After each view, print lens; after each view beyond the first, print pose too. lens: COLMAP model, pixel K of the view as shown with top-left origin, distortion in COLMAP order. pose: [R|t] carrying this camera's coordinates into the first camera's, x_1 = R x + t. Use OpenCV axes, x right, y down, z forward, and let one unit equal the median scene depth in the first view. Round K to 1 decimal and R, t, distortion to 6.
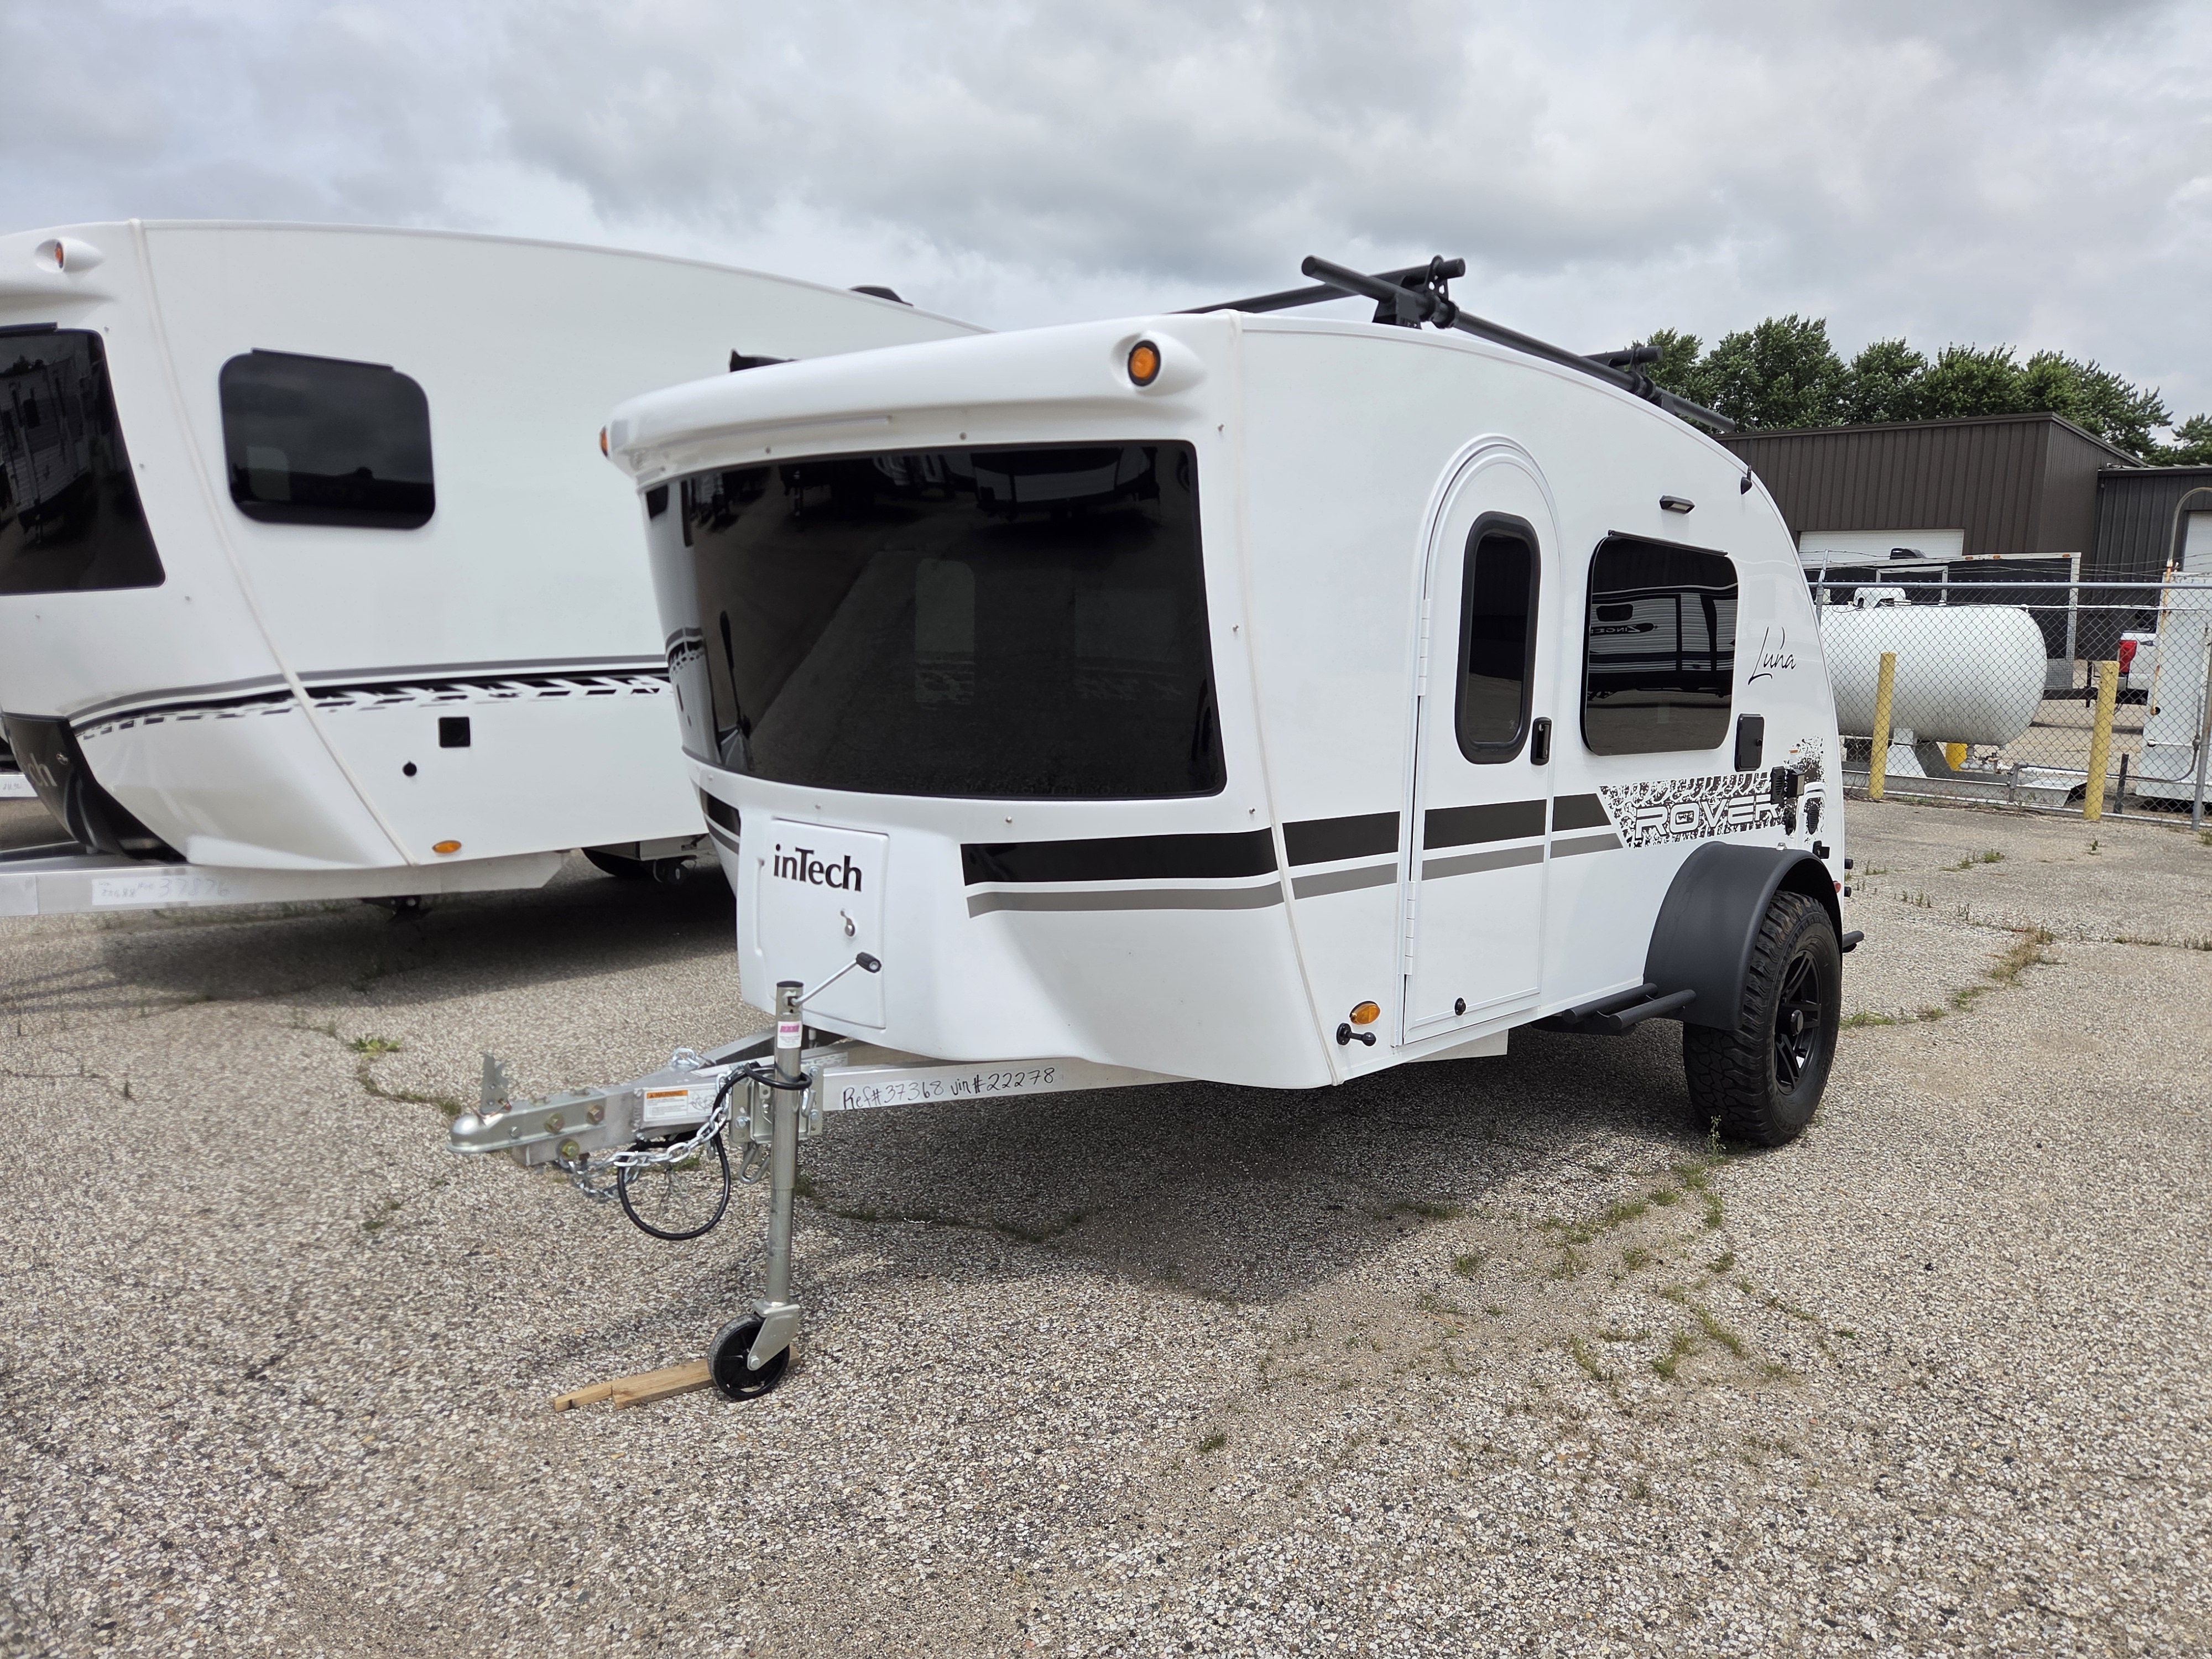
lens RADIAL K [[1482.6, 0, 1152.9], [0, 1482.6, 803.2], [0, 0, 1]] dist [0.028020, -0.013030]
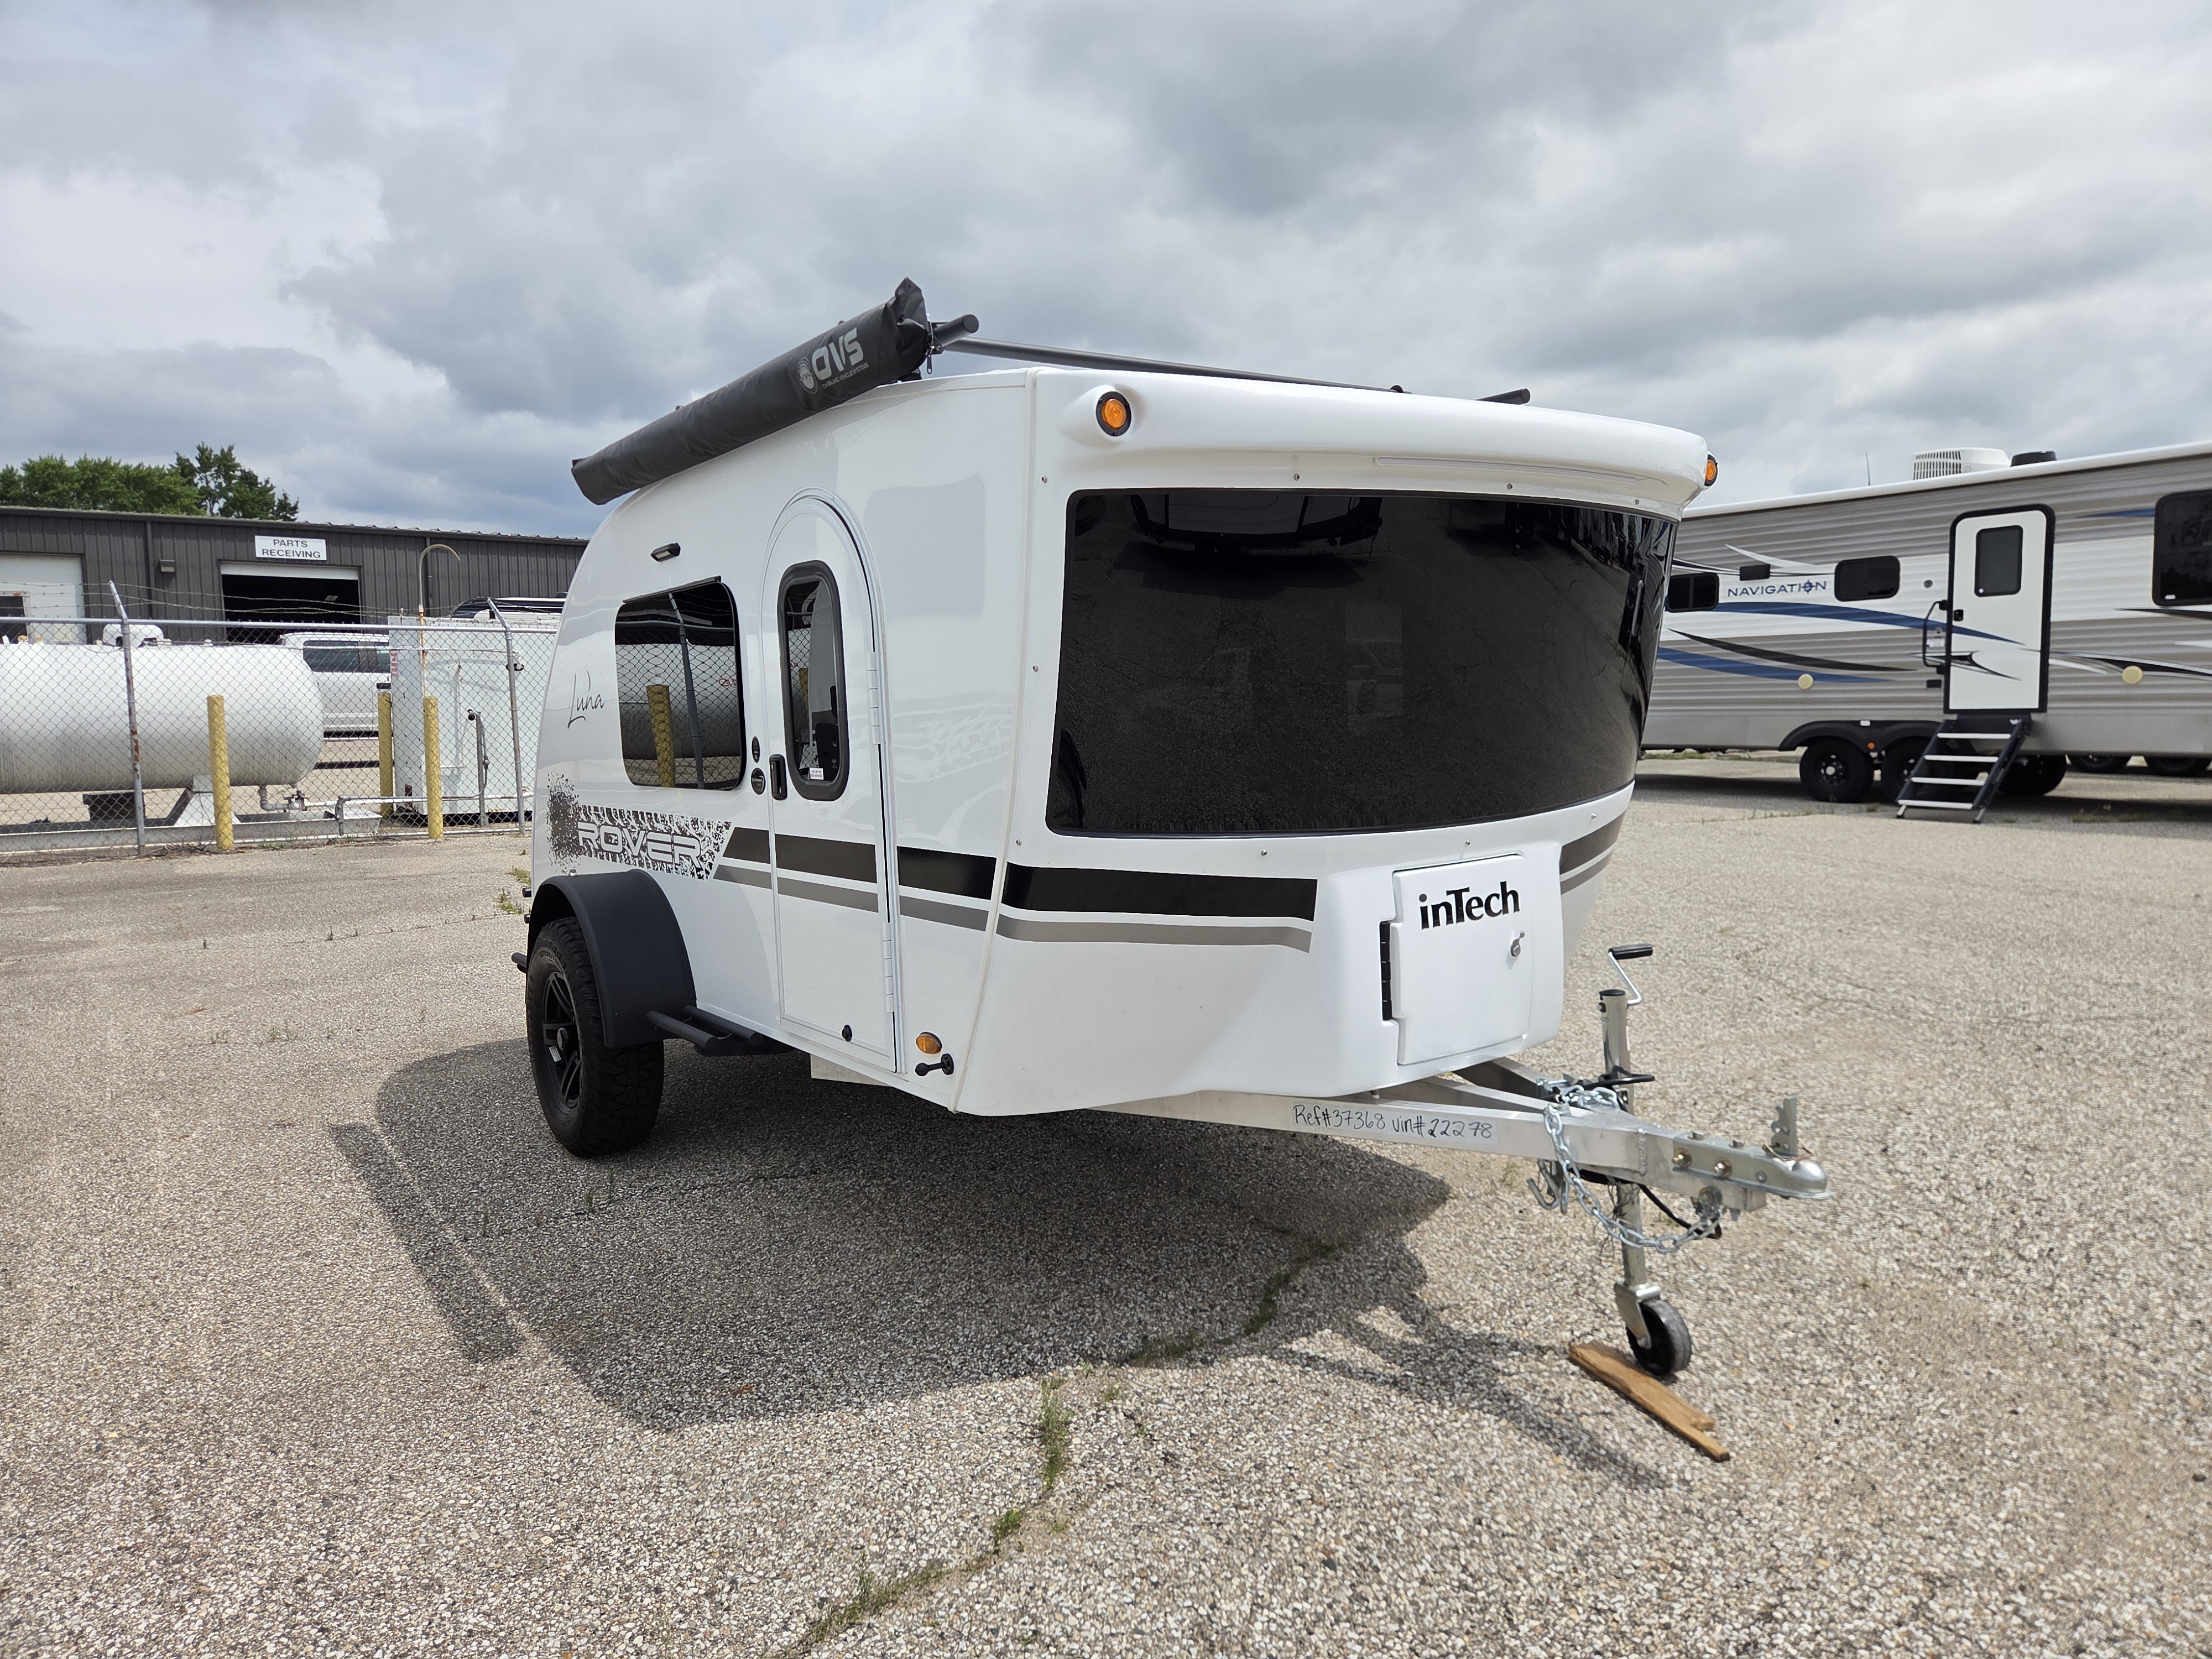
lens RADIAL K [[1482.6, 0, 1109.7], [0, 1482.6, 821.9], [0, 0, 1]] dist [0.028020, -0.013030]
pose [[0.206776, -0.116337, 0.971447, -1.210528], [0.130698, 0.987291, 0.090415, -0.129916], [-0.969619, 0.108271, 0.219353, 0.986469]]
